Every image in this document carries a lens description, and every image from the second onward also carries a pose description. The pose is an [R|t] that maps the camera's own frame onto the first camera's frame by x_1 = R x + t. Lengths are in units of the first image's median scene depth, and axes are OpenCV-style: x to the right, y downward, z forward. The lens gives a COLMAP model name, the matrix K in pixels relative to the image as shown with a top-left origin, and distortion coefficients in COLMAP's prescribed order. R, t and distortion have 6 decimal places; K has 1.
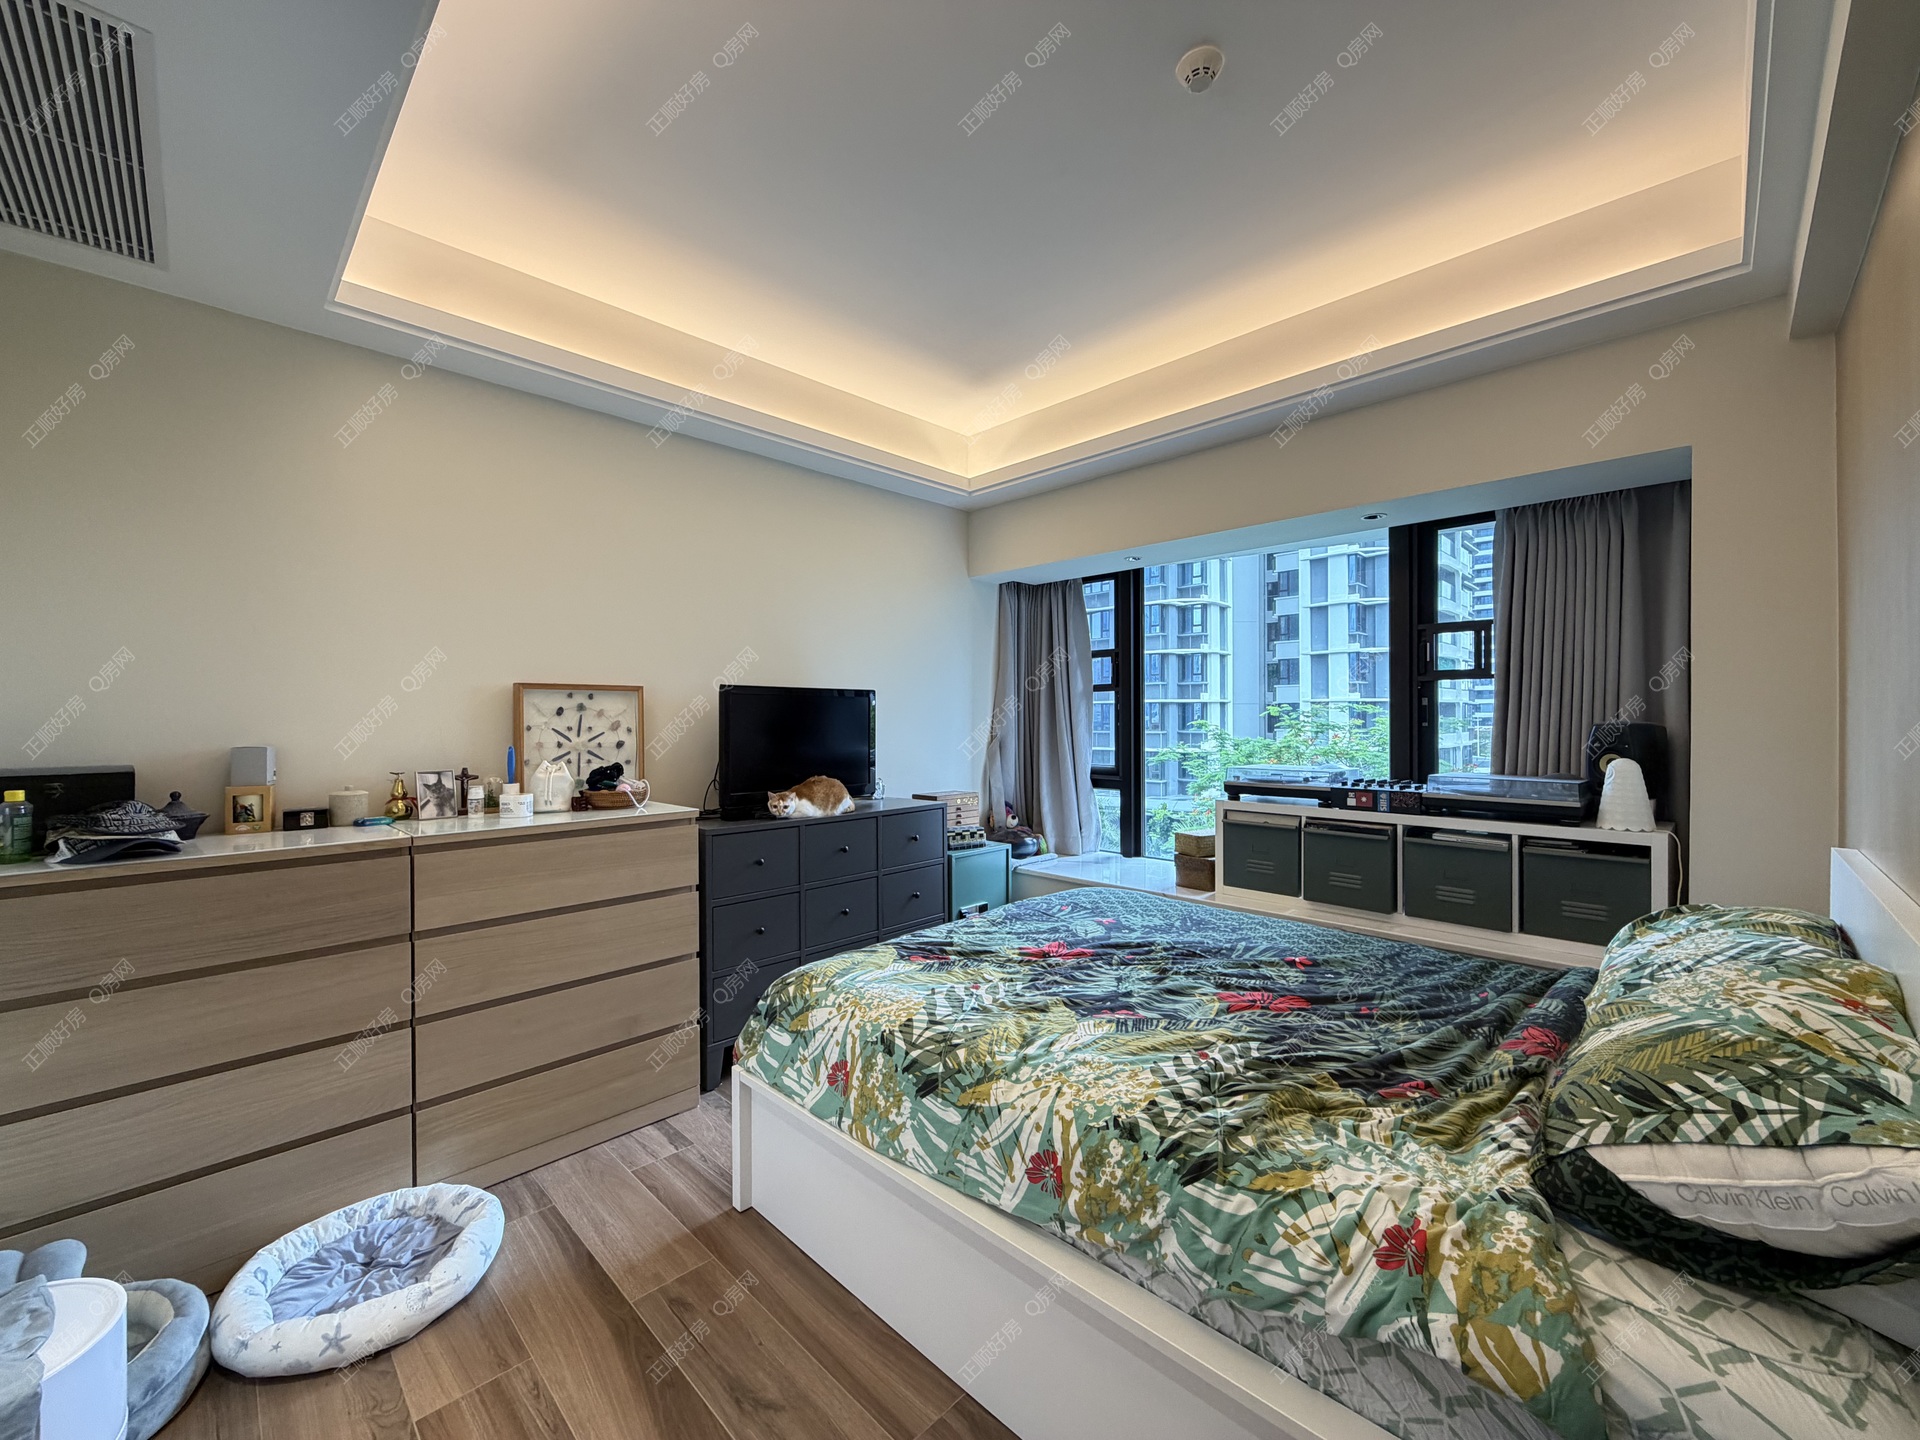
lens RADIAL K [[763.6, 0, 959.3], [0, 763.6, 722.4], [0, 0, 1]] dist [-0.002108, 0.000358]
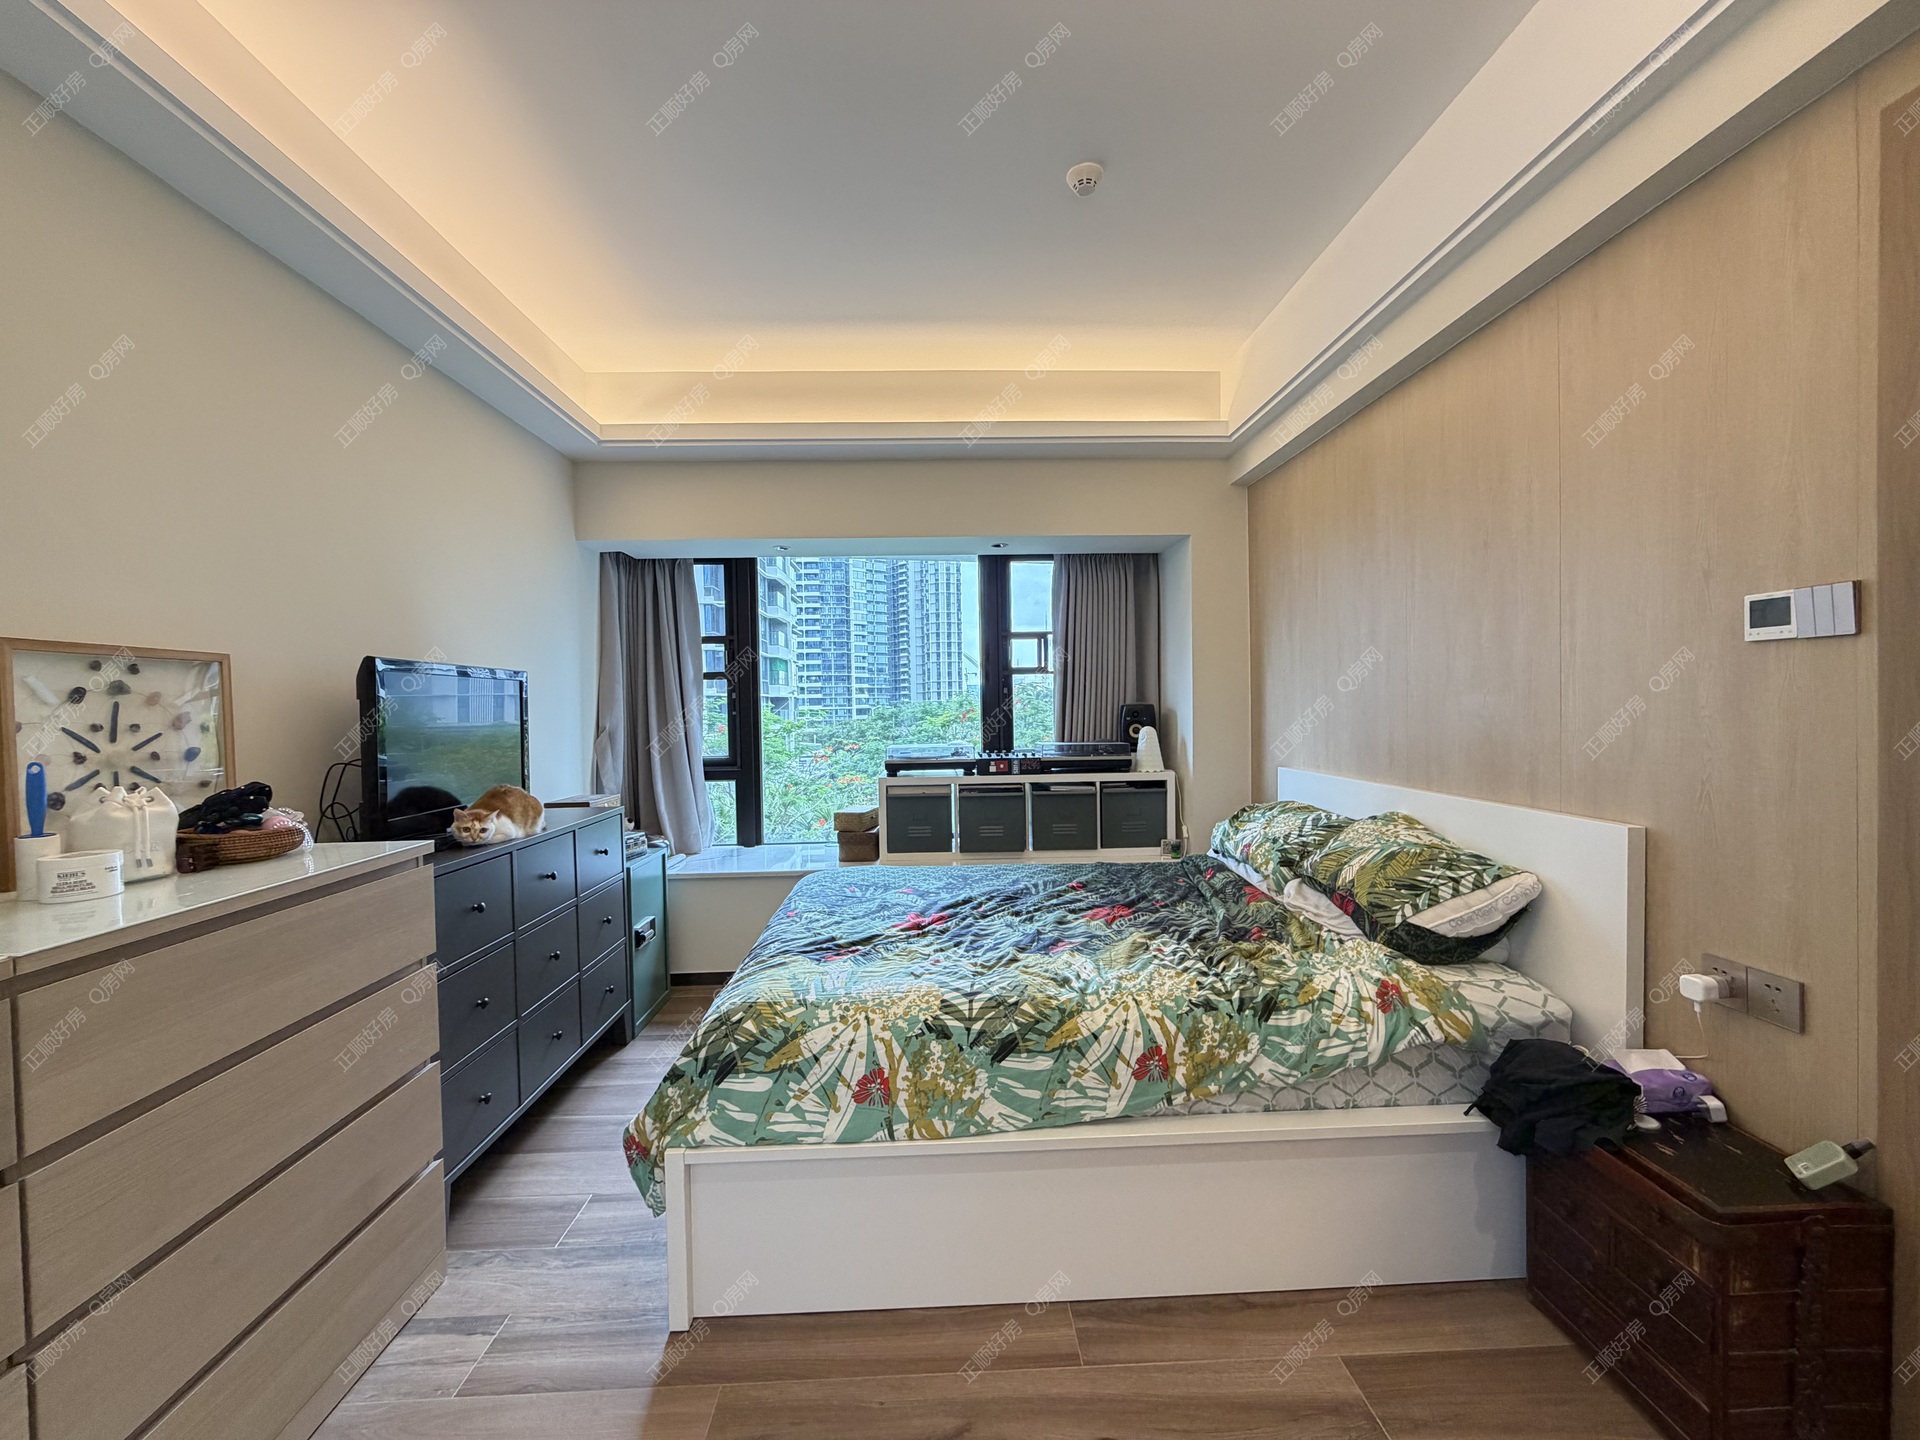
lens RADIAL K [[763.6, 0, 956.2], [0, 763.6, 720.3], [0, 0, 1]] dist [-0.002108, 0.000358]
pose [[0.683868, -0.021694, 0.729284, -0.598383], [0.018727, 0.999750, 0.012179, 0.009522], [-0.729366, 0.005328, 0.684103, 0.236883]]
